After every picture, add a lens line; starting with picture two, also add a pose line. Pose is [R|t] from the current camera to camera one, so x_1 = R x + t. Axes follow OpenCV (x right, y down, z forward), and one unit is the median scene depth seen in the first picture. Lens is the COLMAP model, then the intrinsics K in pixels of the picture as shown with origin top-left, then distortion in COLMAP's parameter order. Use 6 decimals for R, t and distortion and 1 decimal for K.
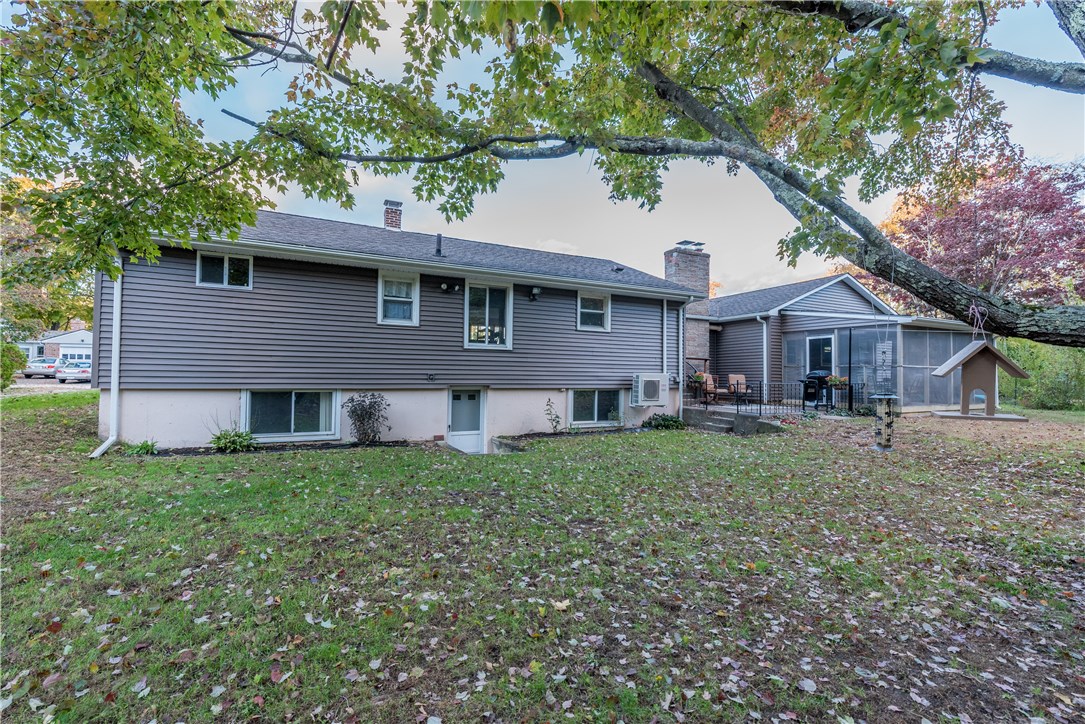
lens RADIAL K [[468.7, 0, 542.6], [0, 468.7, 364.0], [0, 0, 1]] dist [-0.000639, -0.000025]
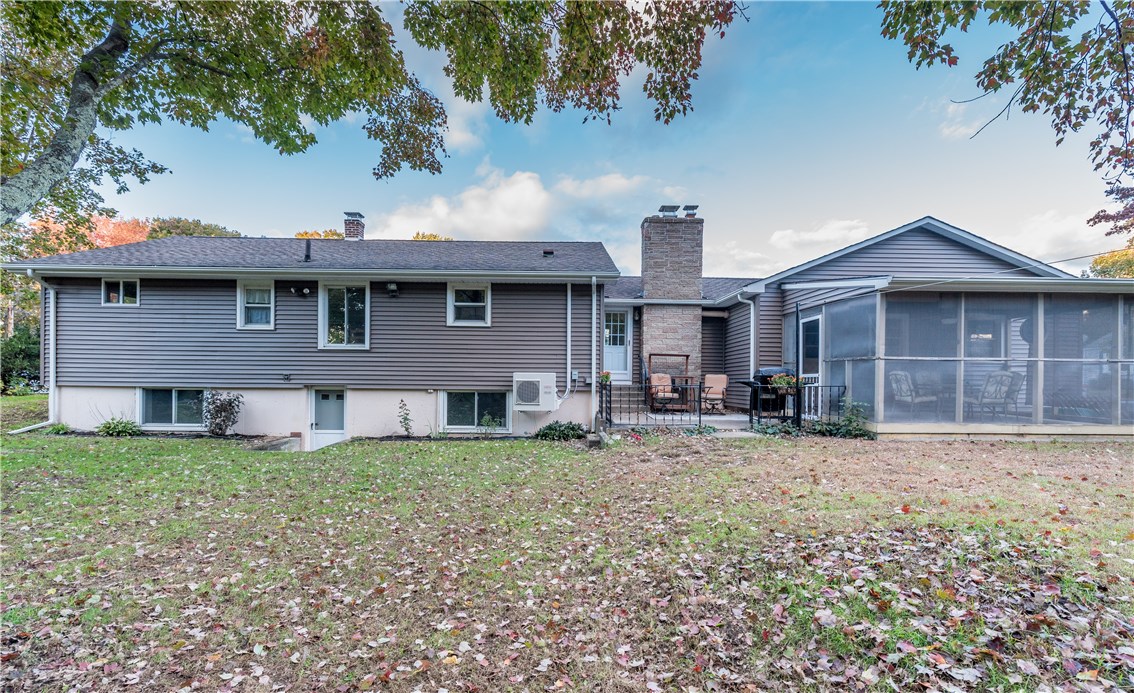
lens RADIAL K [[492.2, 0, 551.6], [0, 492.2, 376.0], [0, 0, 1]] dist [0.003222, 0.000056]
pose [[0.898565, -0.003787, -0.438825, 0.675356], [0.010430, 0.999865, 0.012728, 0.014953], [0.438717, -0.016014, 0.898482, 0.223079]]
